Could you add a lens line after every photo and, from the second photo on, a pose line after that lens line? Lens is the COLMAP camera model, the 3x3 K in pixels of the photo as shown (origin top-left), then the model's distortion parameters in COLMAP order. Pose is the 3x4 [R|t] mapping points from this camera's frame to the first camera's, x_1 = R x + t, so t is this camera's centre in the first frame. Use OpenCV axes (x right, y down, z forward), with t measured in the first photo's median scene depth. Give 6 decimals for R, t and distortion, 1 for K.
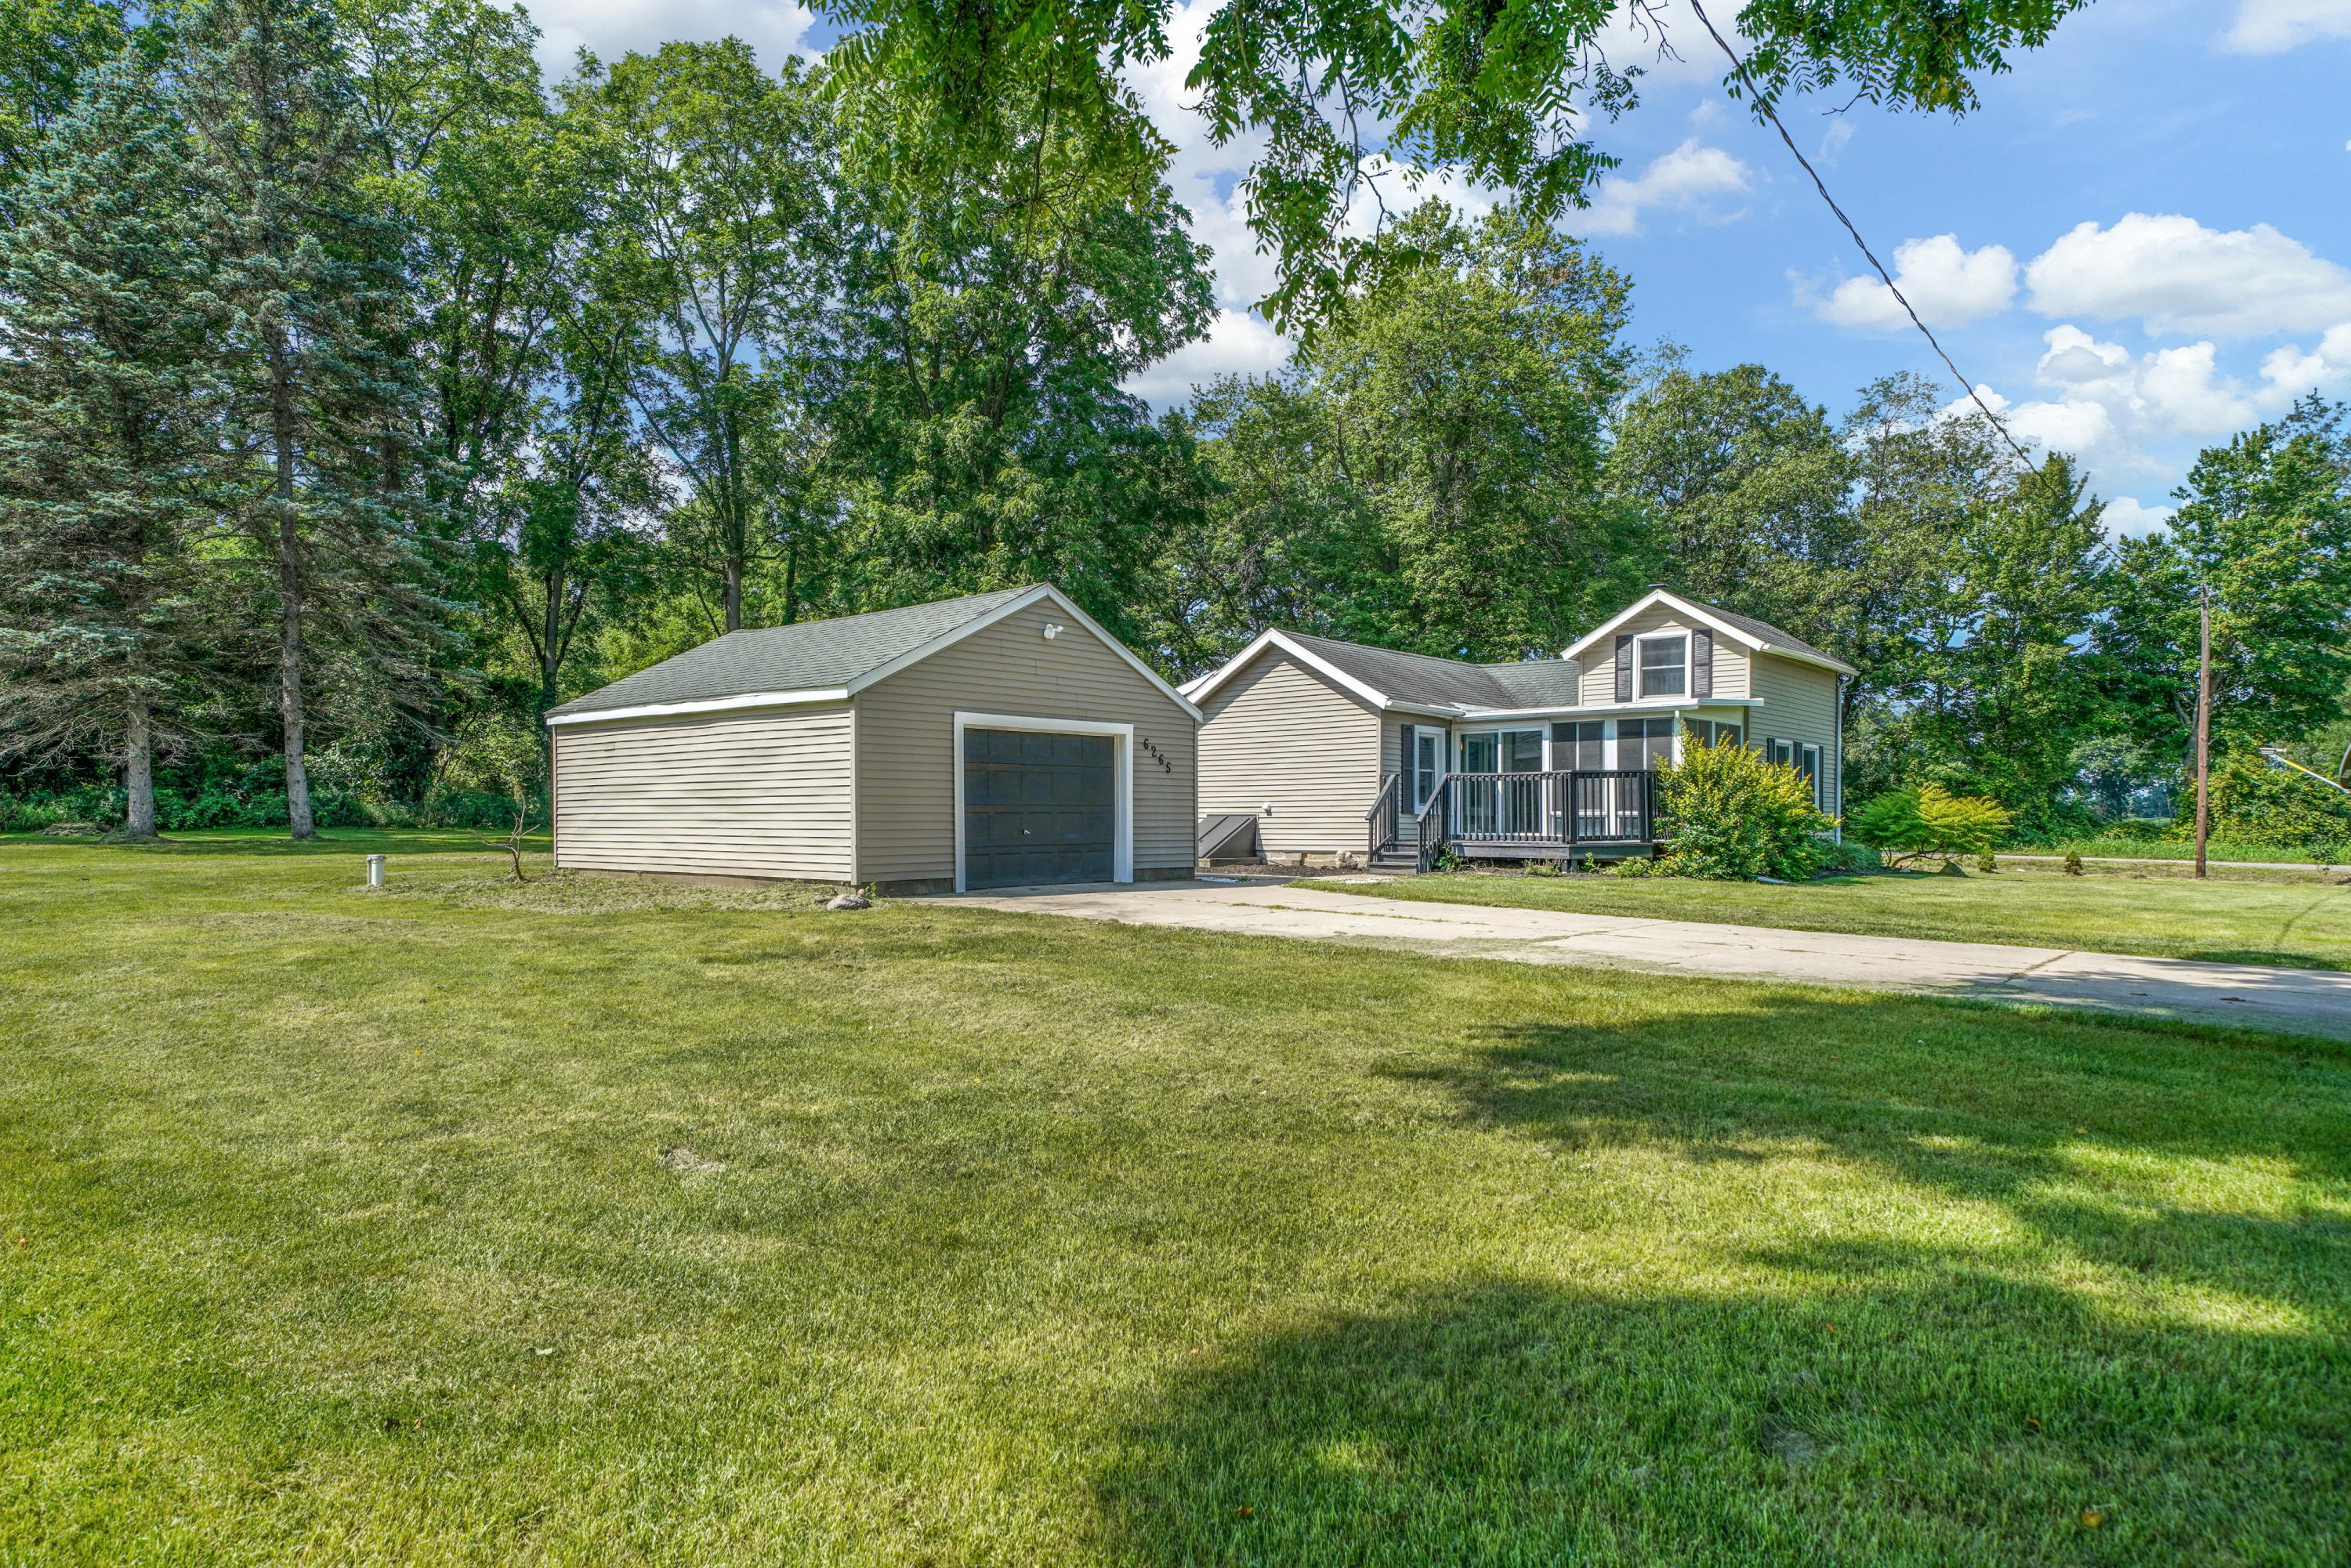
lens RADIAL K [[1375.4, 0, 1172.4], [0, 1375.4, 791.2], [0, 0, 1]] dist [0.000713, -0.000216]
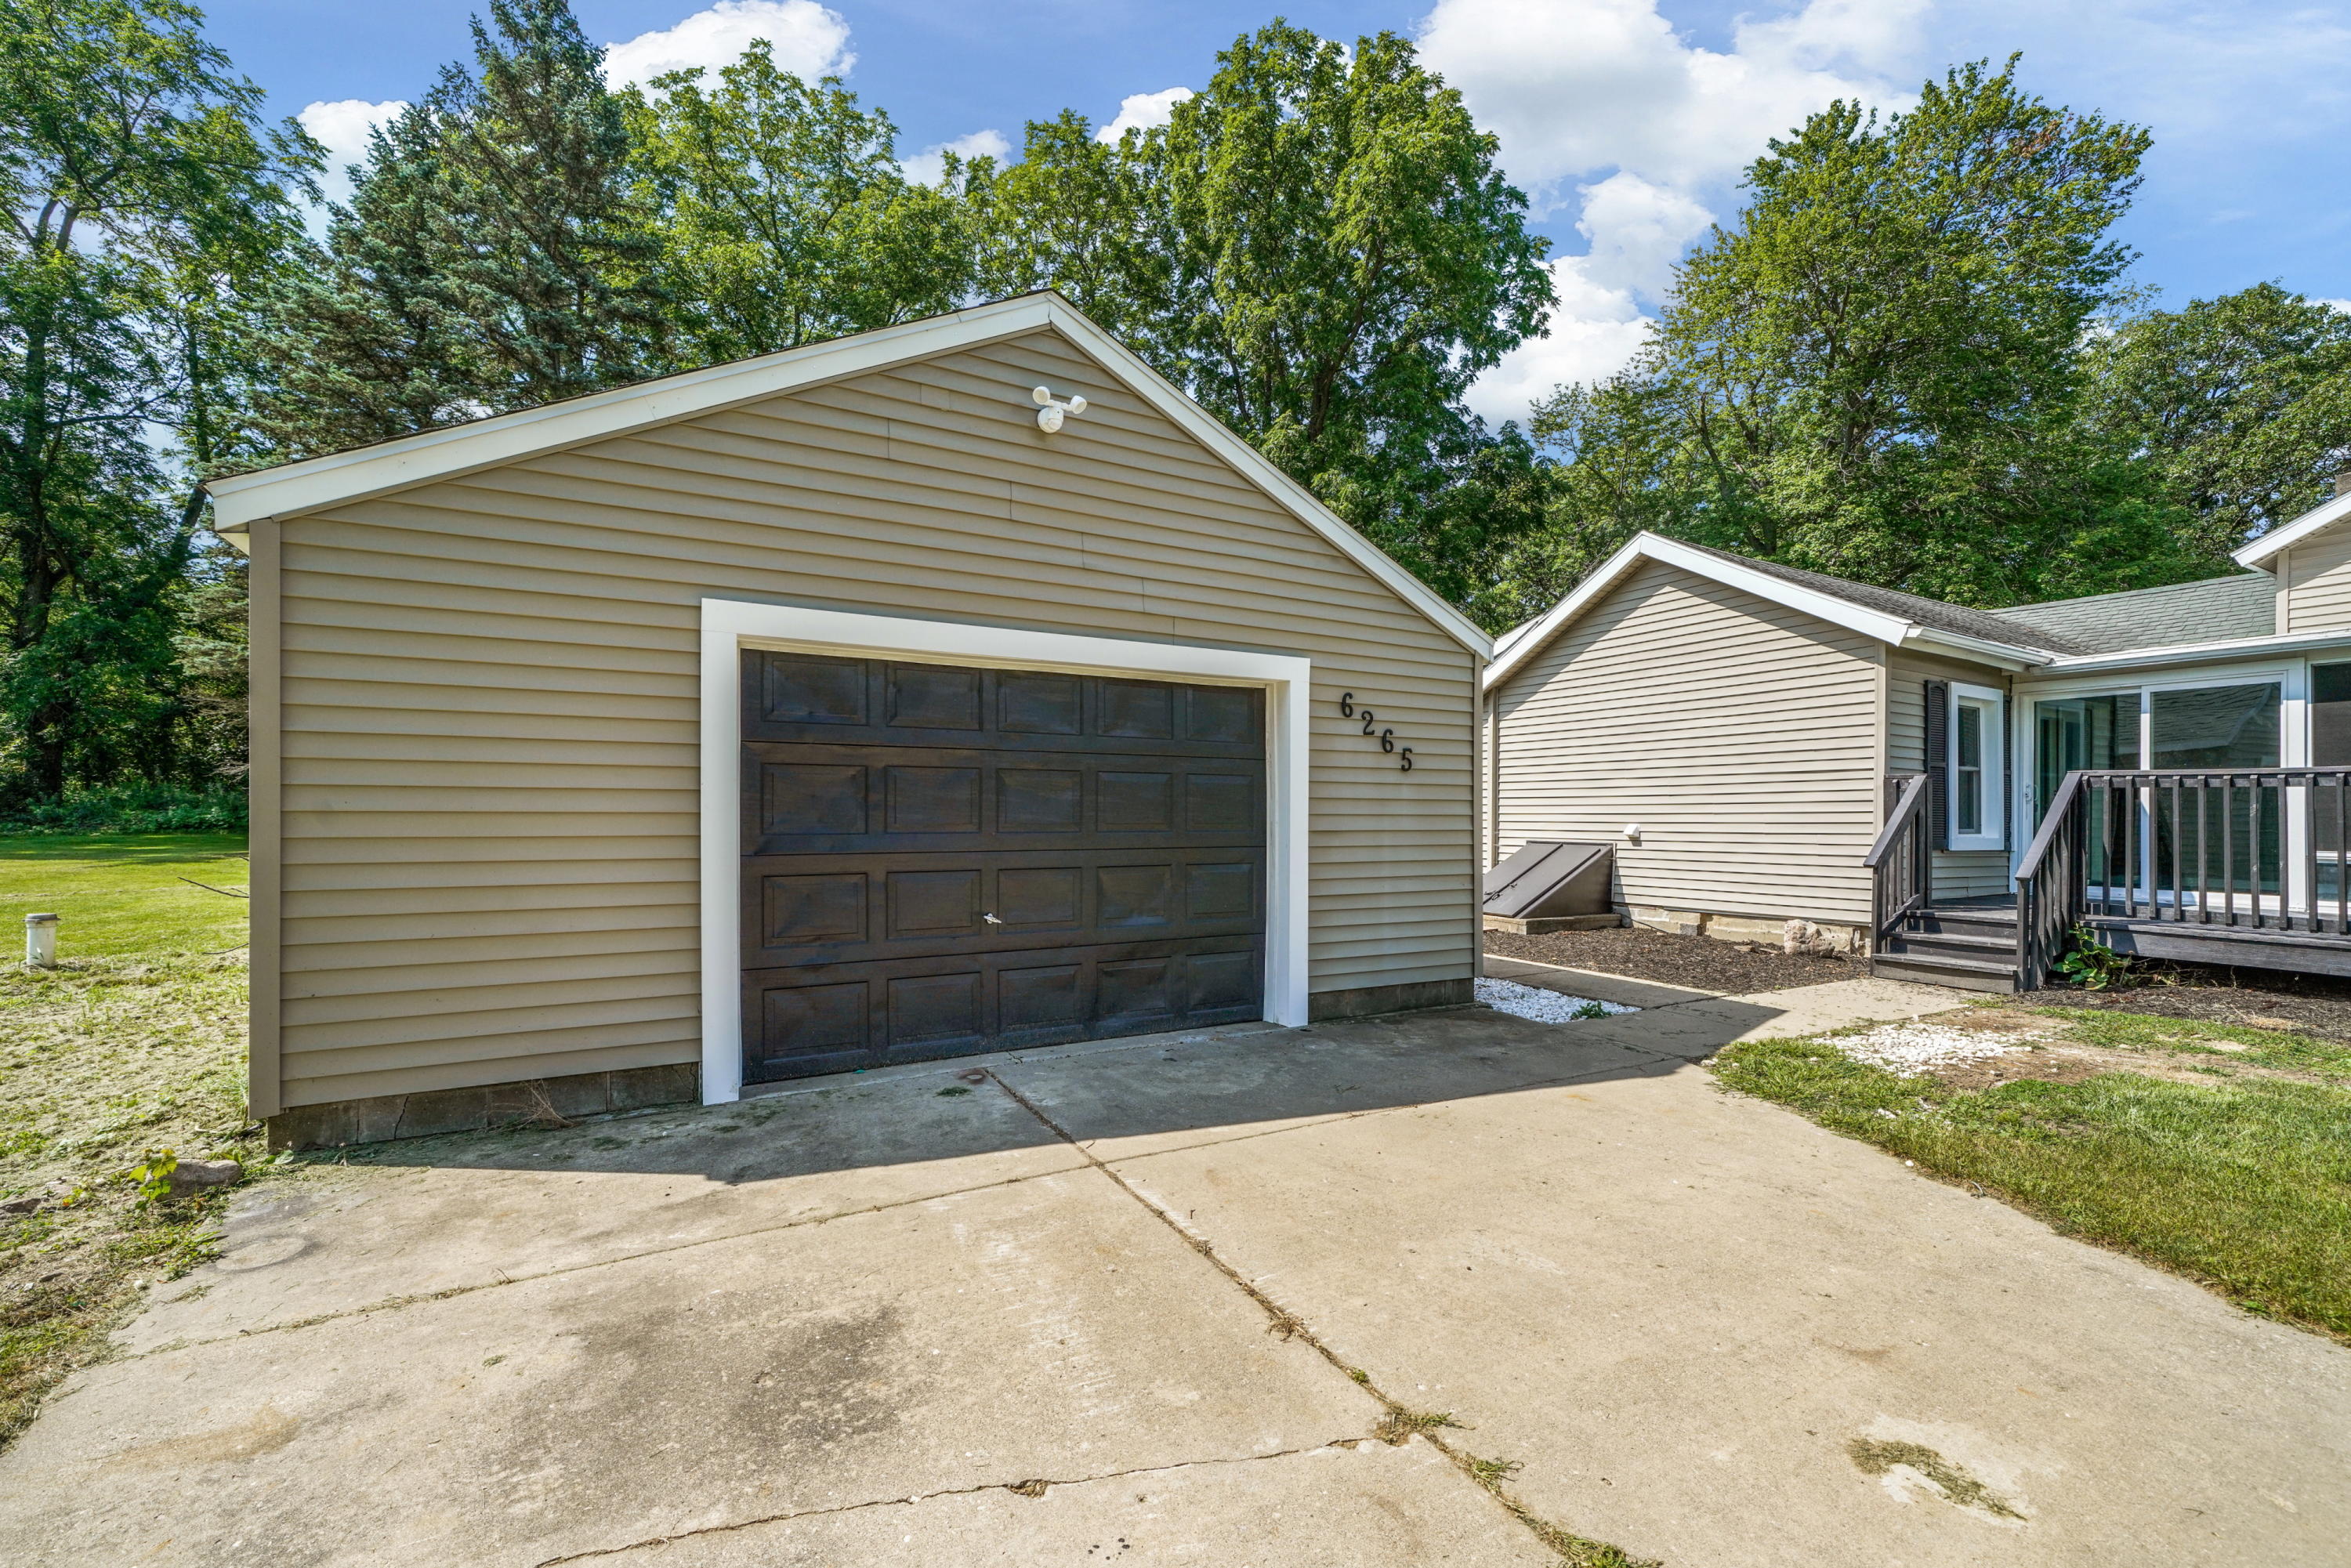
lens RADIAL K [[930.5, 0, 1128.6], [0, 930.5, 803.6], [0, 0, 1]] dist [-0.007718, 0.000557]
pose [[0.919151, 0.002859, -0.393895, 0.015672], [0.000391, 0.999967, 0.008168, -0.002579], [0.393905, -0.007662, 0.919119, 0.326386]]
